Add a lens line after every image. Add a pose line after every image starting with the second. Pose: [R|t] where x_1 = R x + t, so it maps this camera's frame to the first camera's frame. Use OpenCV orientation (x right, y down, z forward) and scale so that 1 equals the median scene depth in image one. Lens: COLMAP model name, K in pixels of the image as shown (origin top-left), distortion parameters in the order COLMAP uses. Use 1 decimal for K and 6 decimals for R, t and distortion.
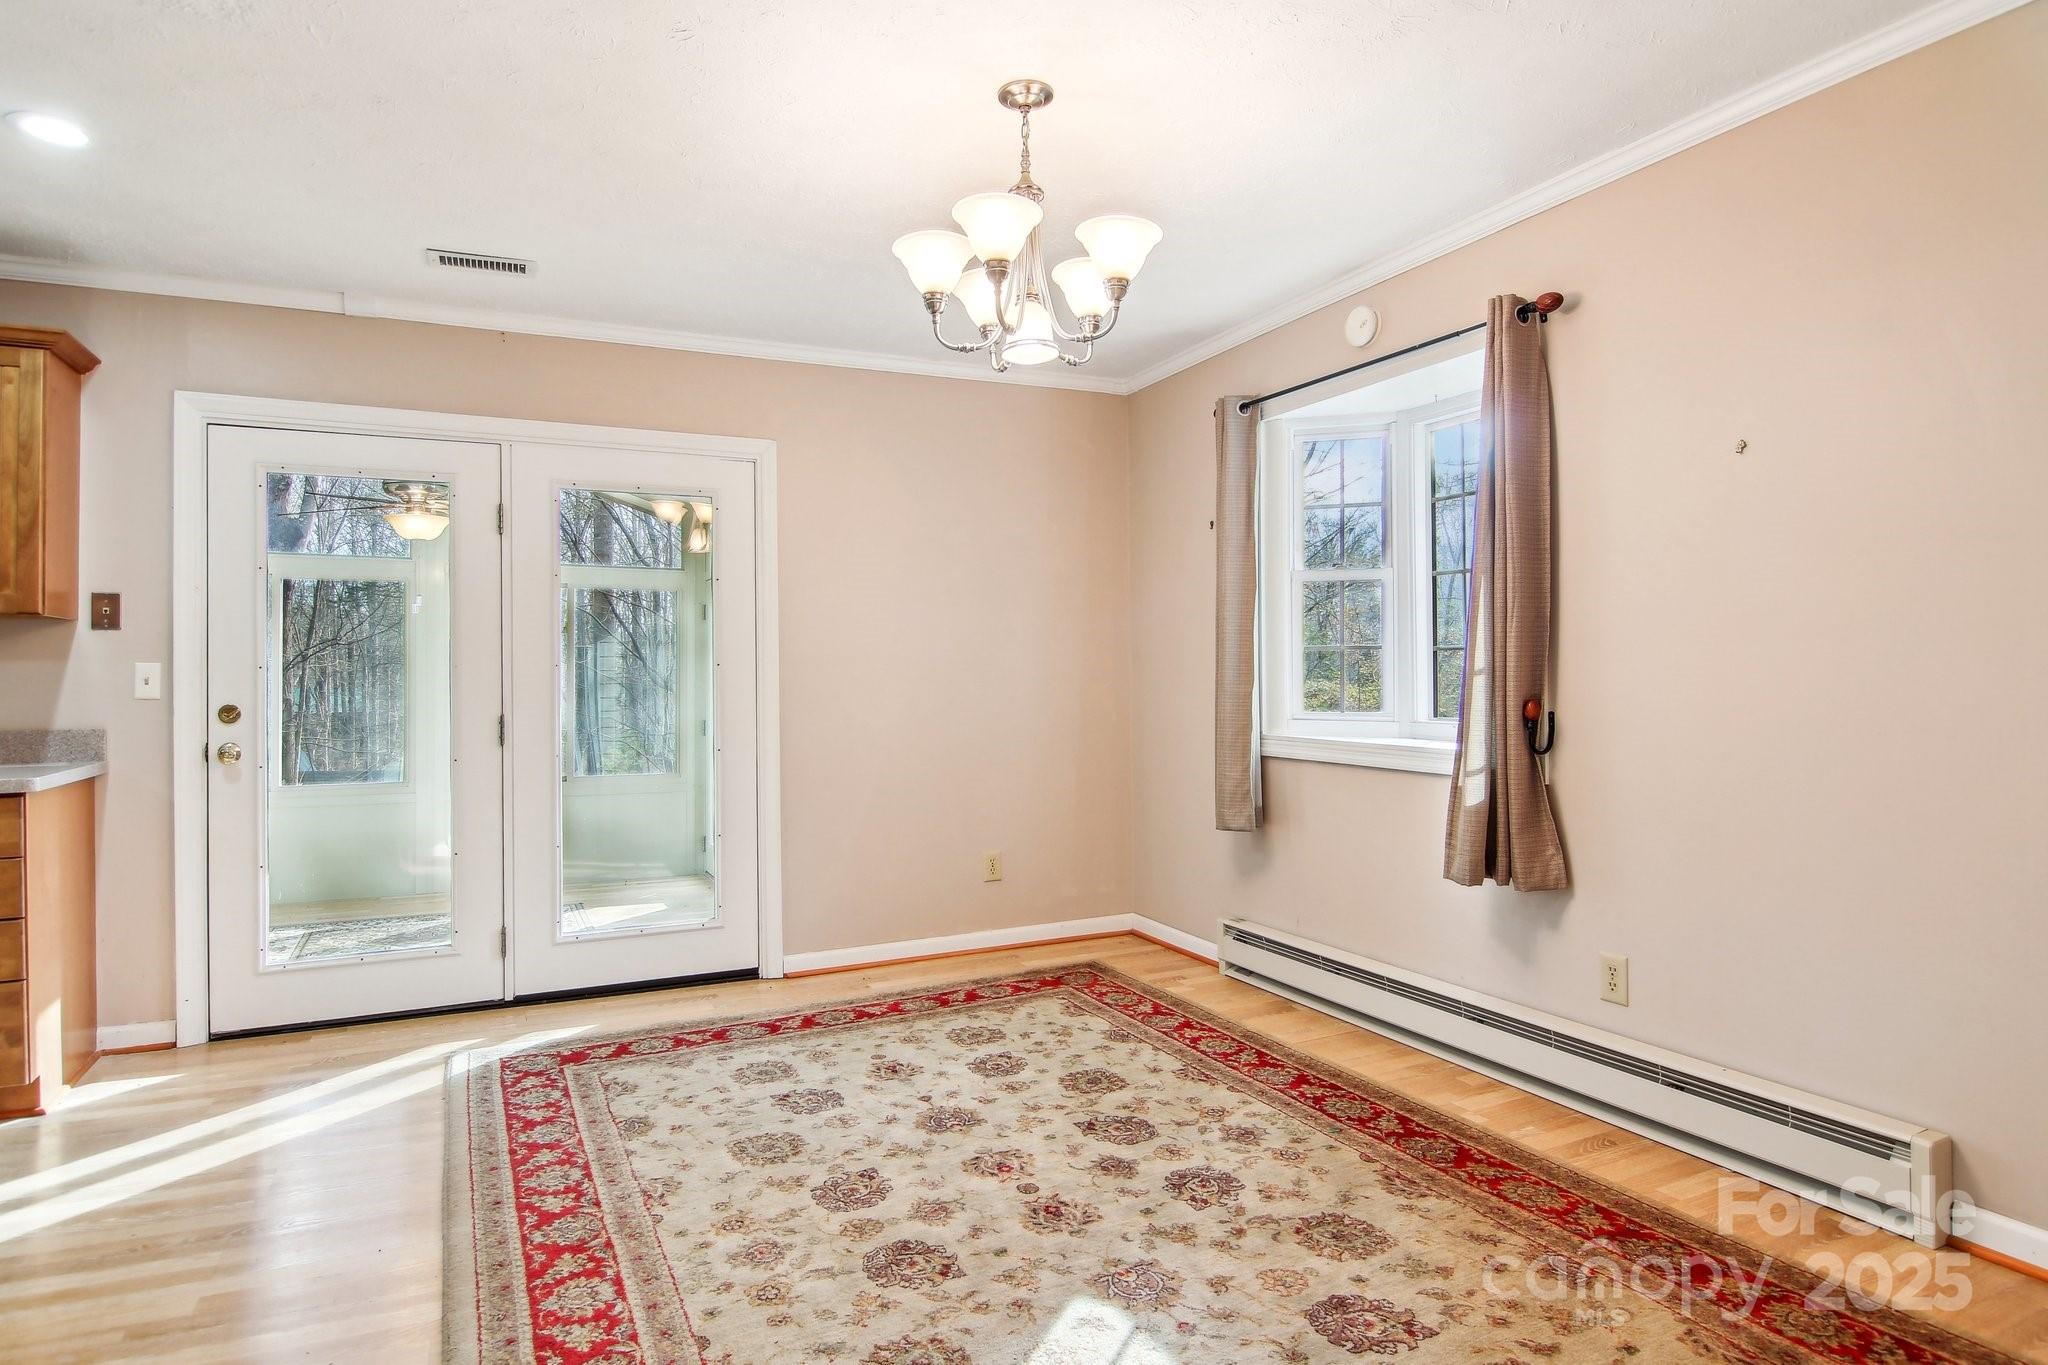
lens RADIAL K [[1140.3, 0, 1000.3], [0, 1140.3, 655.1], [0, 0, 1]] dist [-0.000345, -0.014006]
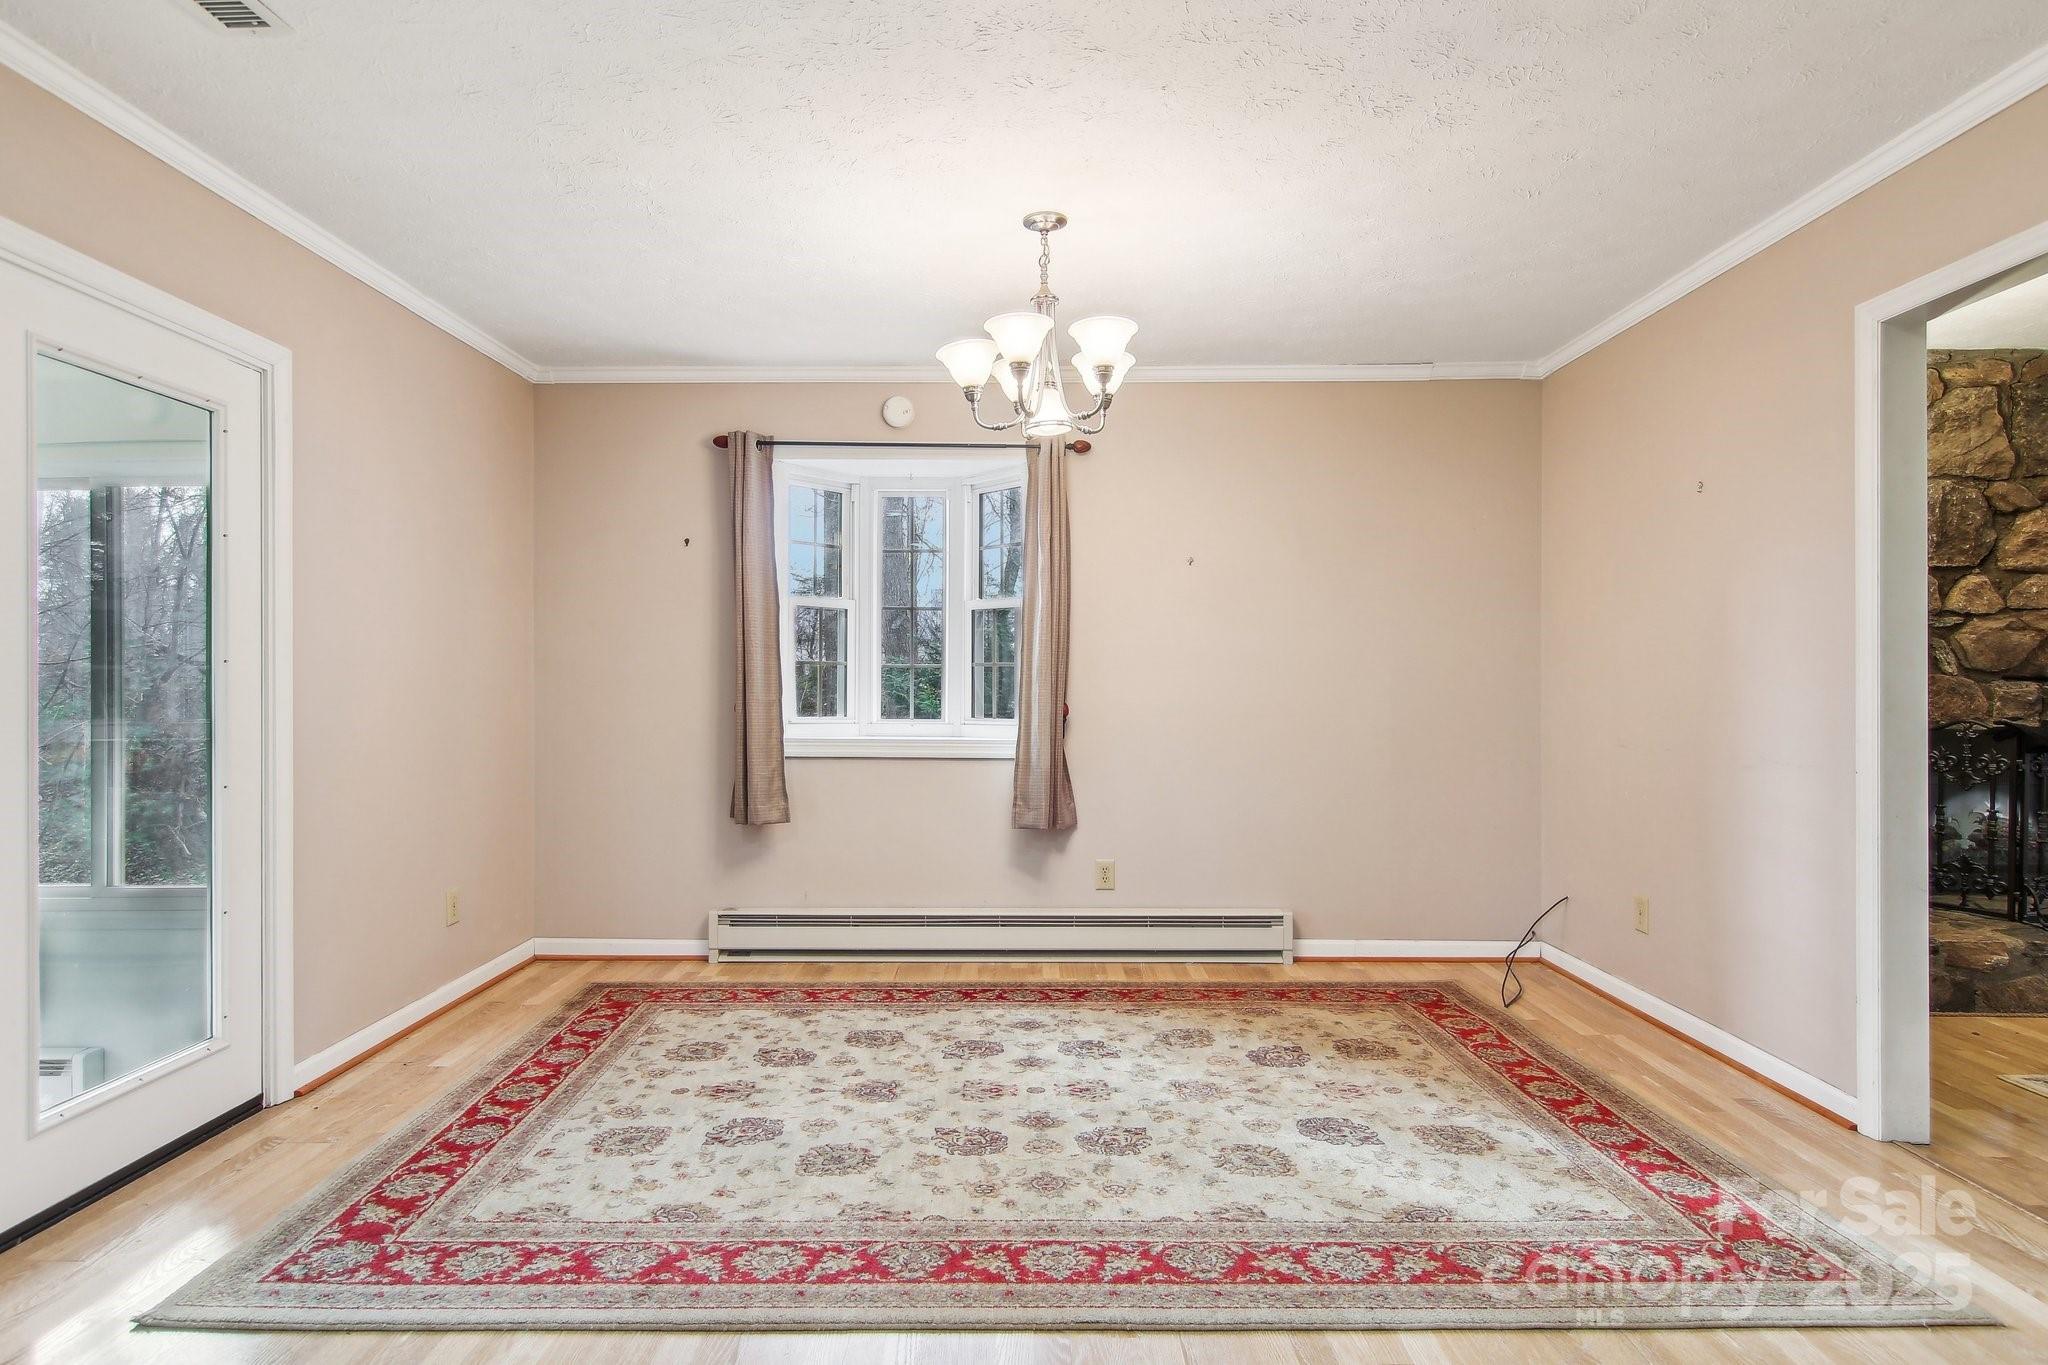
lens RADIAL K [[1140.3, 0, 1014.6], [0, 1140.3, 698.6], [0, 0, 1]] dist [-0.000345, -0.014006]
pose [[0.438891, -0.005622, 0.898523, -0.853849], [-0.018123, 0.999722, 0.015107, 0.011733], [-0.898358, -0.022914, 0.438667, 0.363824]]
